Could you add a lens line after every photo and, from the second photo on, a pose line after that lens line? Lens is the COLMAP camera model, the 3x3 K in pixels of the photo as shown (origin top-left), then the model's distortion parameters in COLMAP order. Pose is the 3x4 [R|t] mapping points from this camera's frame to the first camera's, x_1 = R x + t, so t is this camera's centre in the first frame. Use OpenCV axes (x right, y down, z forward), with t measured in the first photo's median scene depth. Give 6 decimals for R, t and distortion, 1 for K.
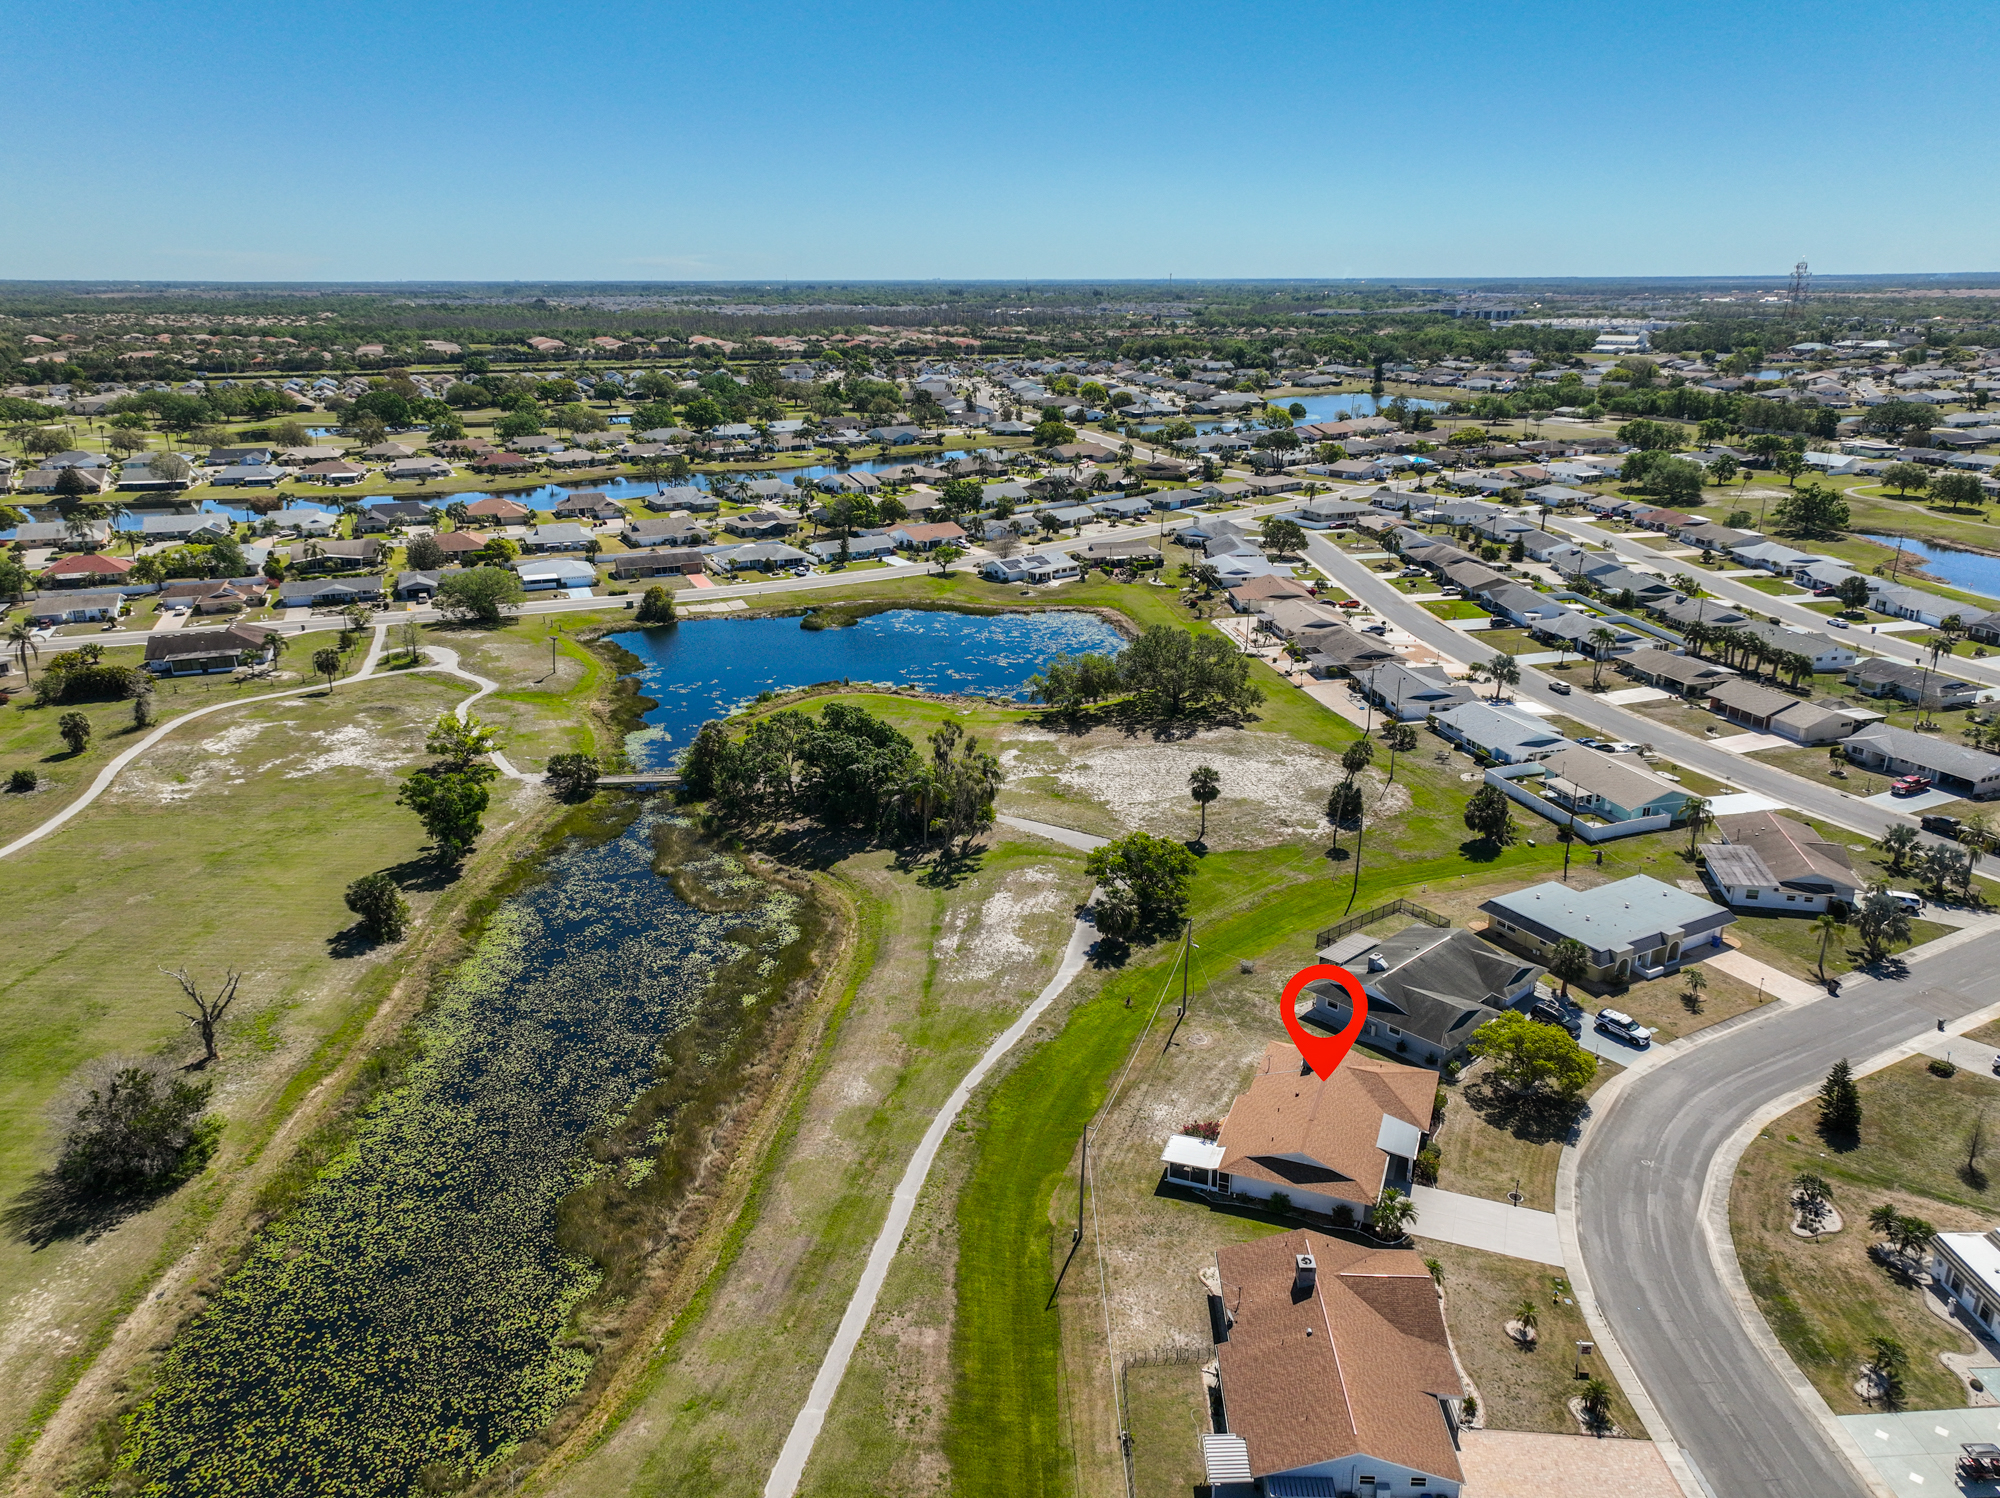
lens RADIAL K [[1387.6, 0, 1000.0], [0, 1387.6, 749.0], [0, 0, 1]] dist [0.005092, 0.004184]
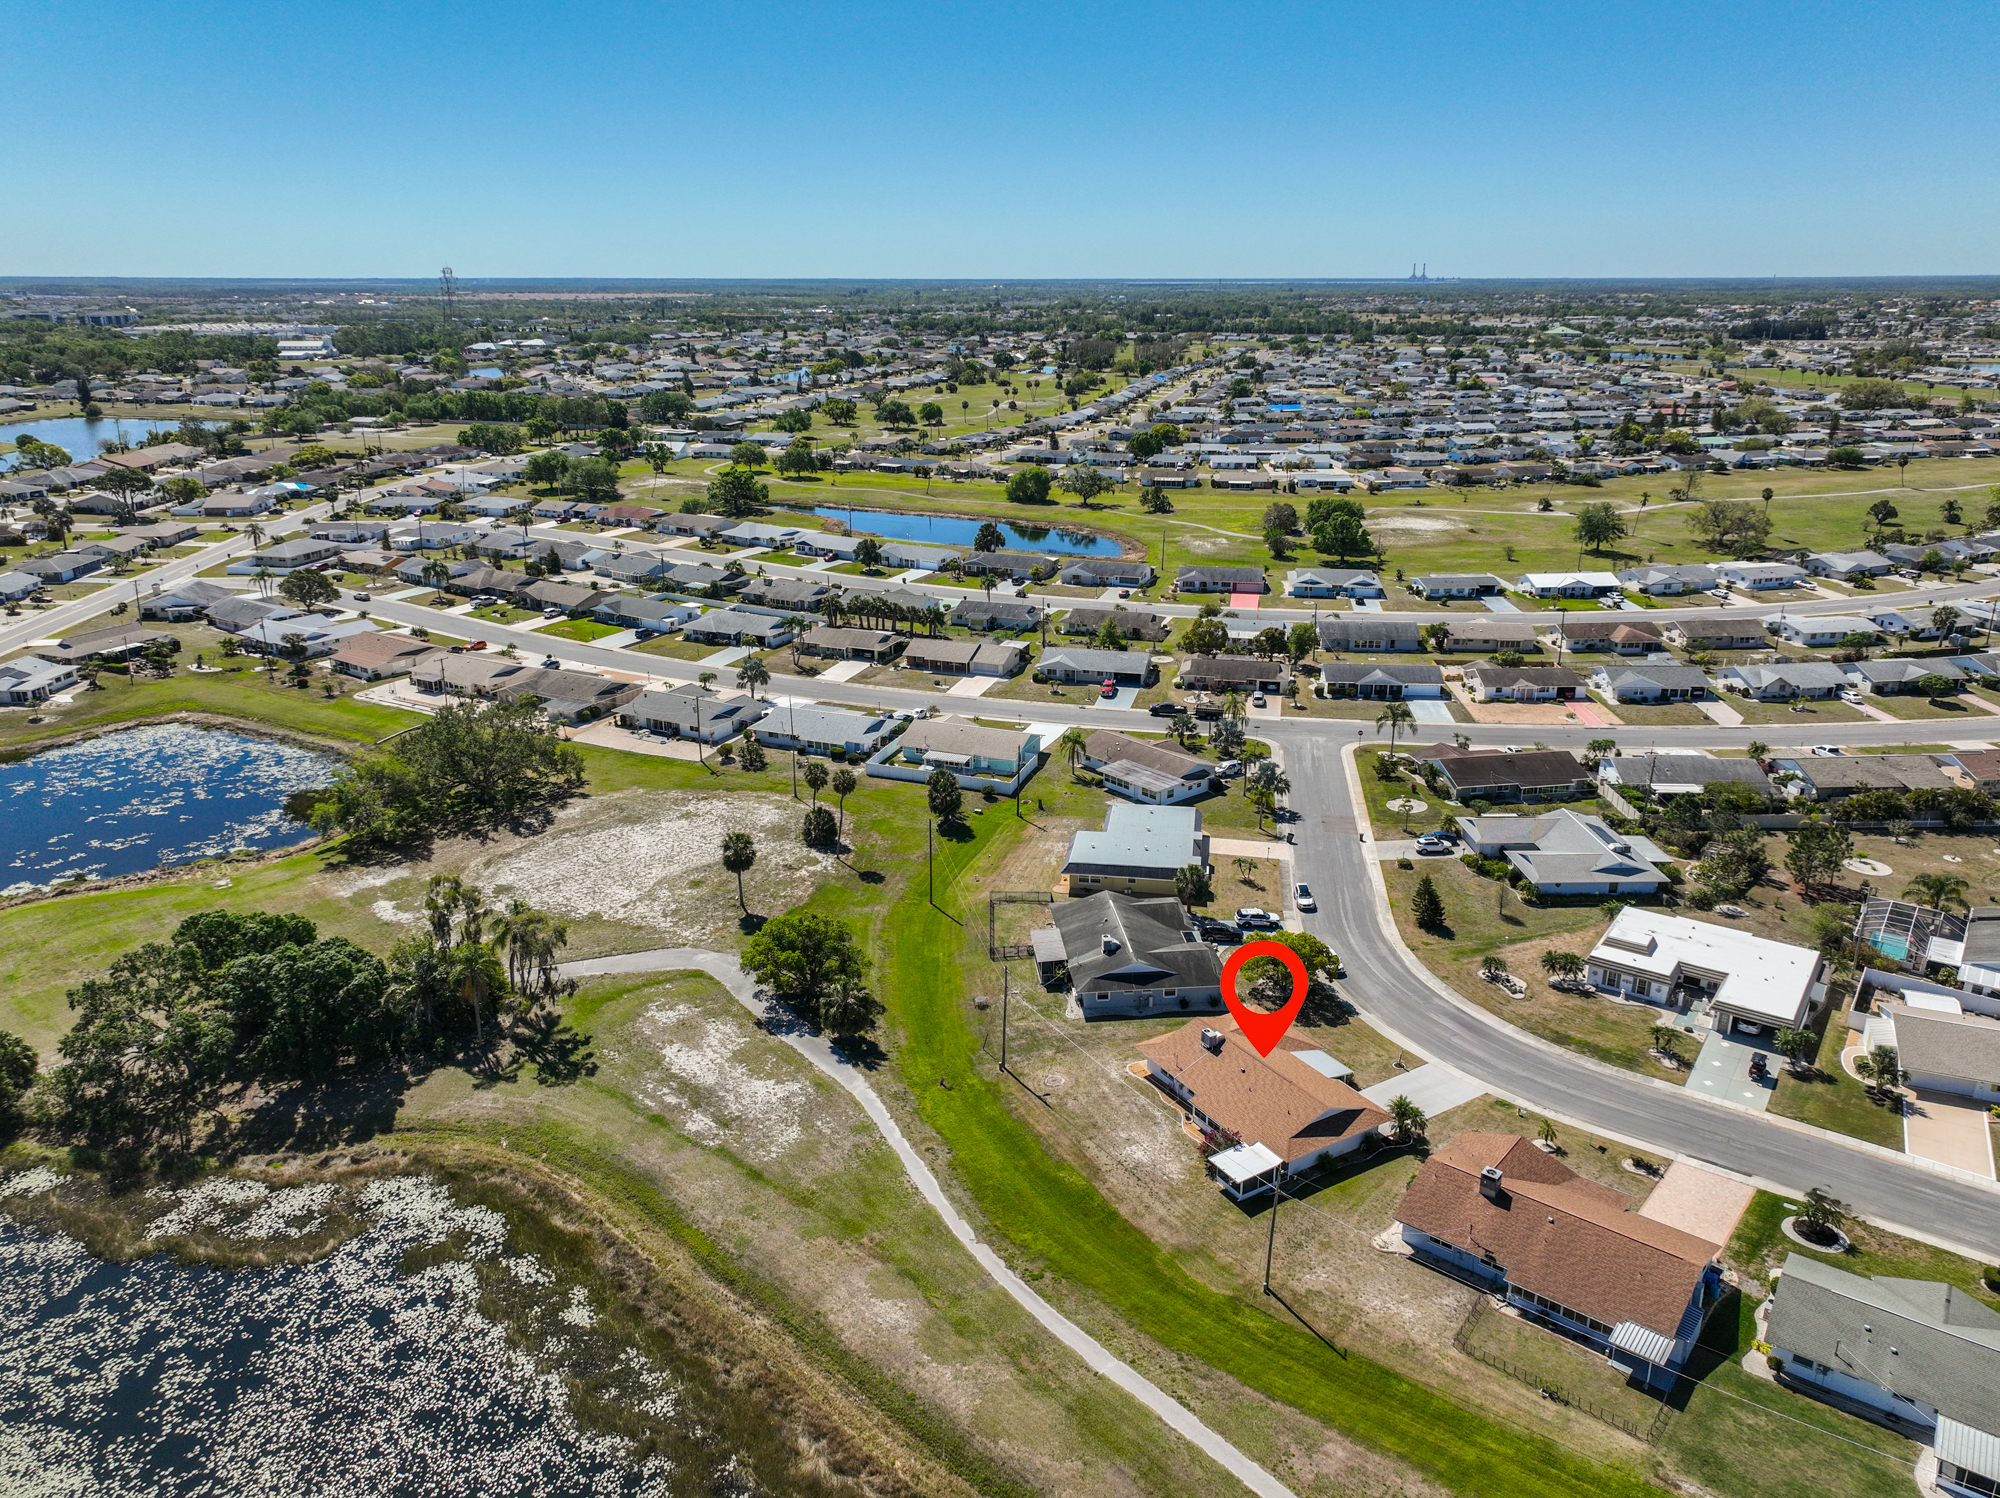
lens RADIAL K [[1387.6, 0, 1000.0], [0, 1387.6, 749.0], [0, 0, 1]] dist [0.005092, 0.004184]
pose [[0.608692, -0.250230, 0.752914, -0.222038], [0.251320, 0.960907, 0.116177, -0.054579], [-0.752551, 0.118506, 0.647783, 0.149619]]
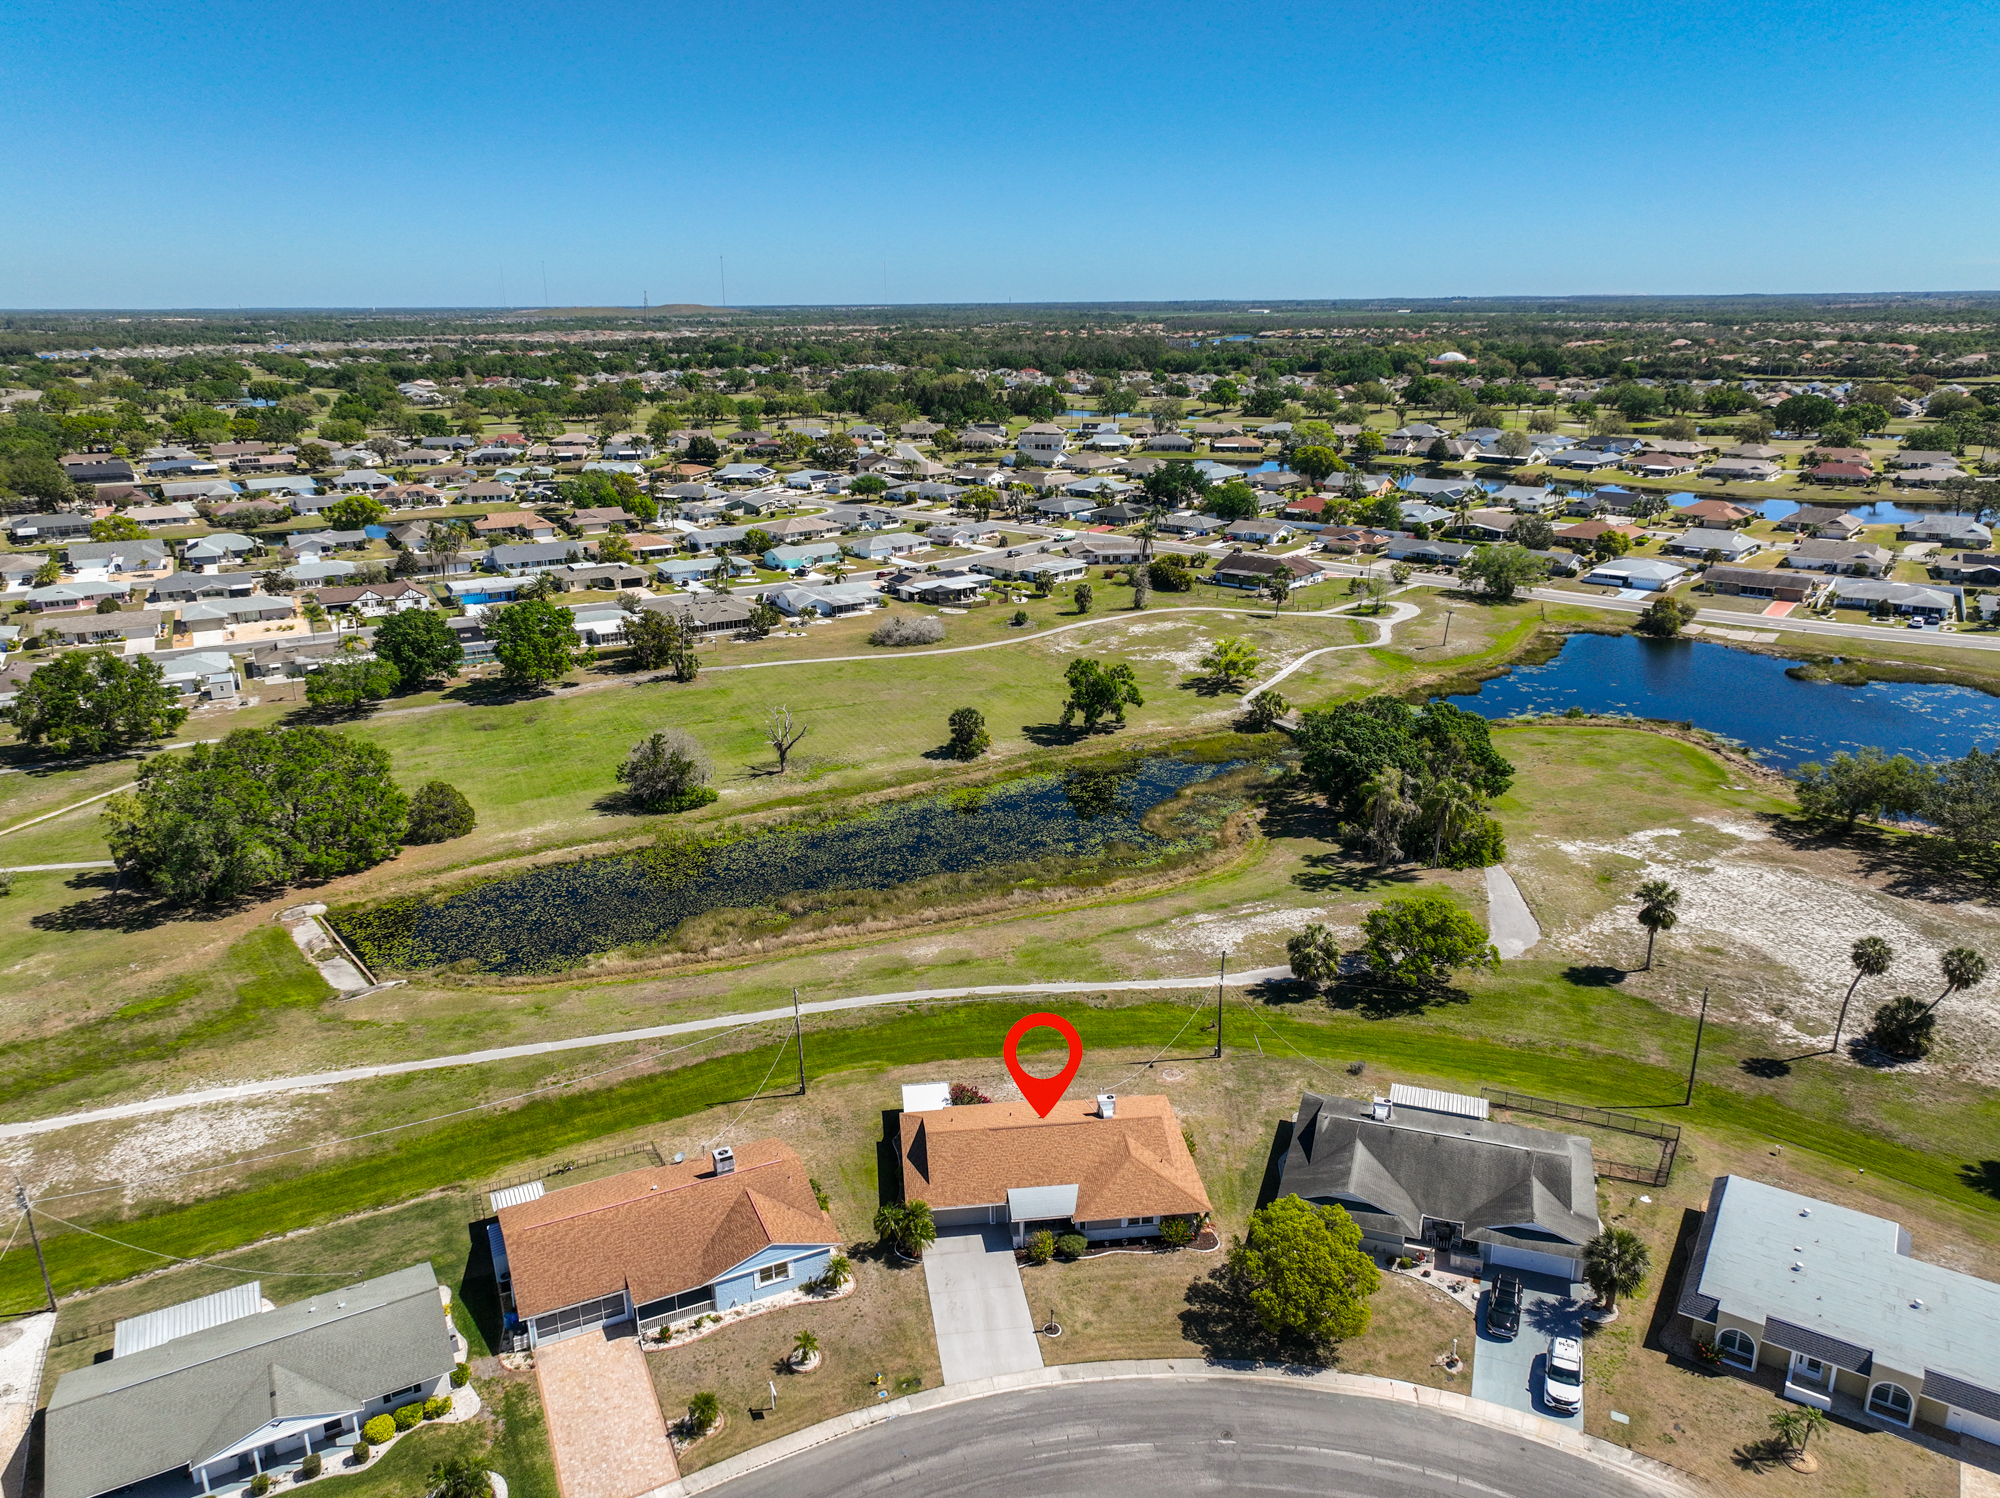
lens RADIAL K [[1379.7, 0, 1000.0], [0, 1379.7, 749.0], [0, 0, 1]] dist [0.013052, -0.003265]
pose [[0.468217, 0.271170, -0.840975, 0.311743], [-0.276097, 0.948989, 0.152281, -0.036863], [0.839371, 0.160890, 0.519202, 0.167080]]
